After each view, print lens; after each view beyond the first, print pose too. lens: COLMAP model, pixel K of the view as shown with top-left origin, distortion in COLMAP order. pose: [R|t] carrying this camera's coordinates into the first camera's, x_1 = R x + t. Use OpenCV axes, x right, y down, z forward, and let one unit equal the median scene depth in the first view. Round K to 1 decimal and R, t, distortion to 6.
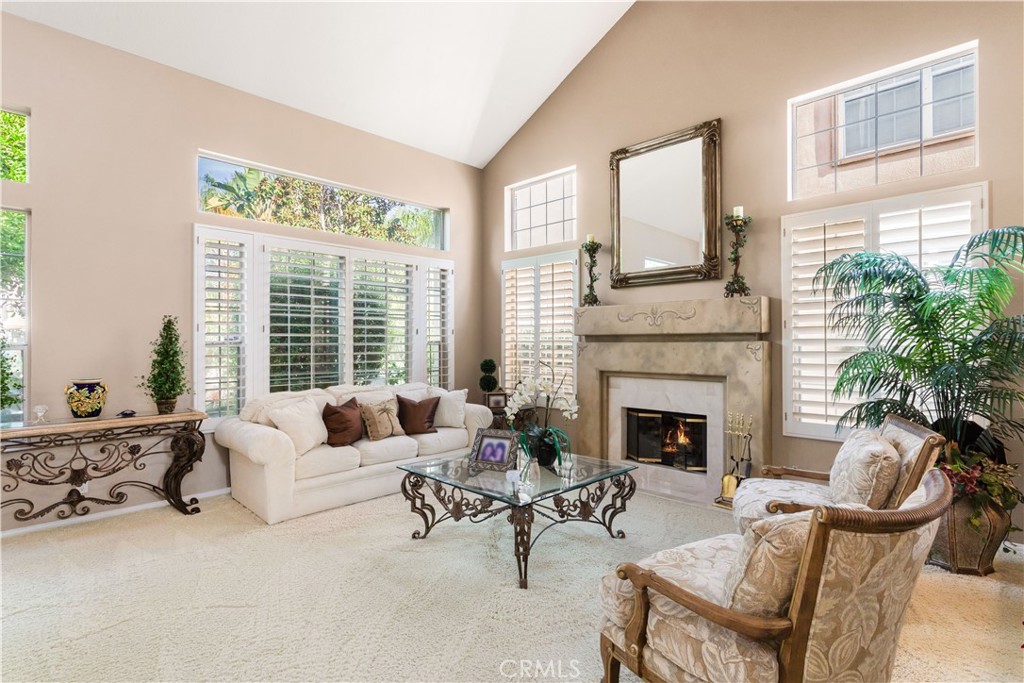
lens RADIAL K [[488.8, 0, 513.3], [0, 488.8, 342.3], [0, 0, 1]] dist [-0.002412, 0.001632]
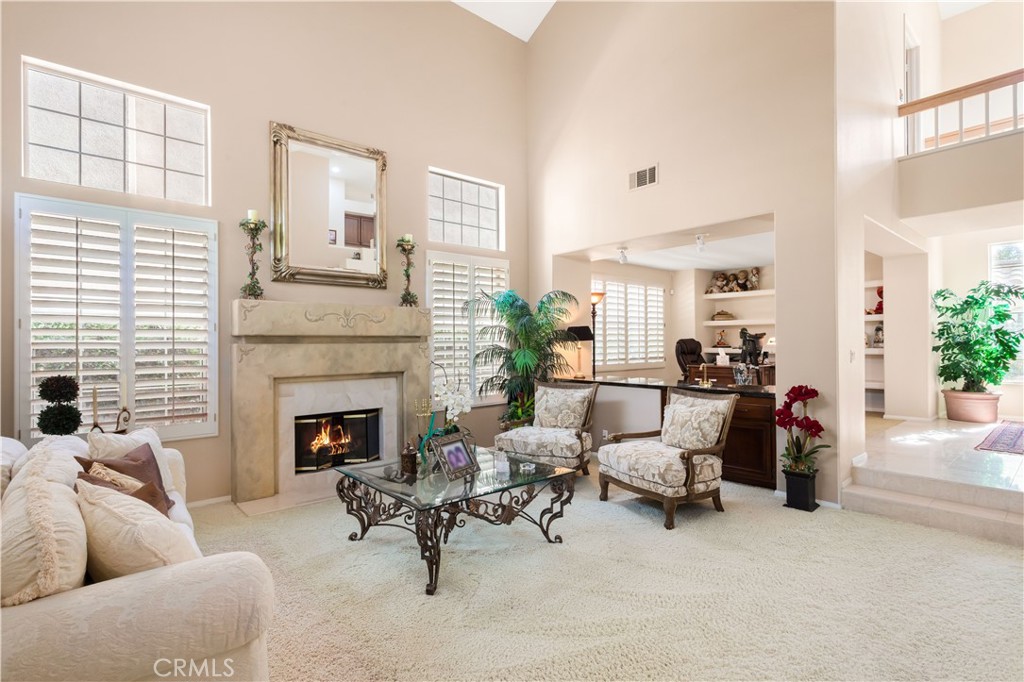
lens RADIAL K [[488.8, 0, 513.5], [0, 488.8, 342.7], [0, 0, 1]] dist [-0.002412, 0.001632]
pose [[0.088815, 0.004463, 0.996038, -0.672616], [0.006574, 0.999966, -0.005066, 0.005362], [-0.996026, 0.006998, 0.088782, 0.559336]]
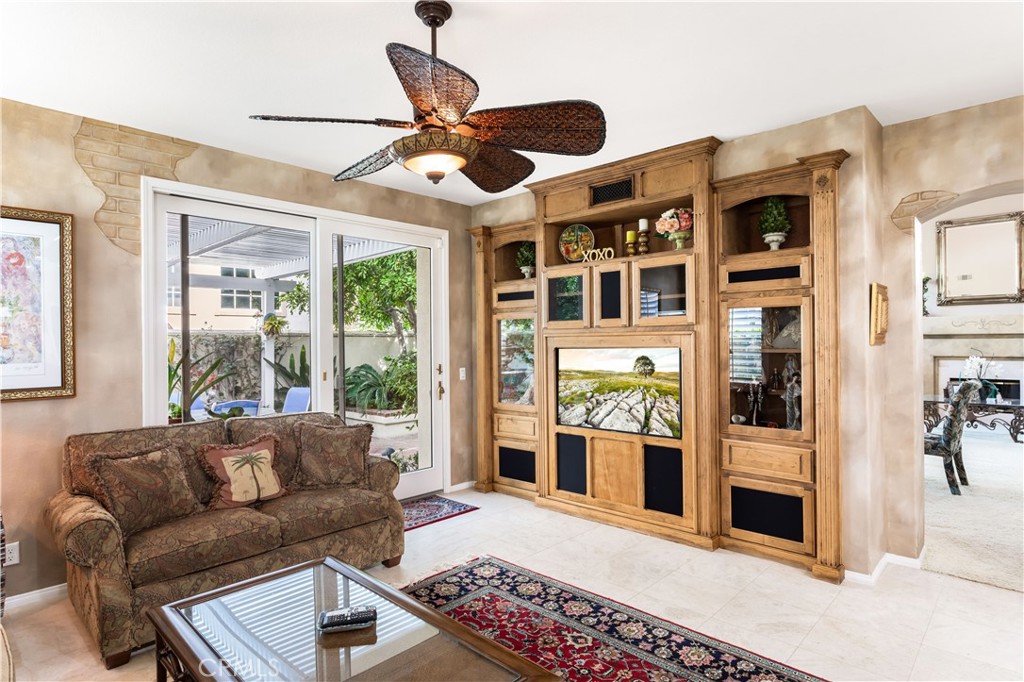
lens RADIAL K [[562.4, 0, 509.8], [0, 562.4, 341.9], [0, 0, 1]] dist [0.001532, -0.000233]
pose [[0.999917, -0.000067, 0.012890, -1.369284], [0.000079, 1.000000, -0.000934, 0.012784], [-0.012890, 0.000935, 0.999916, -0.933095]]
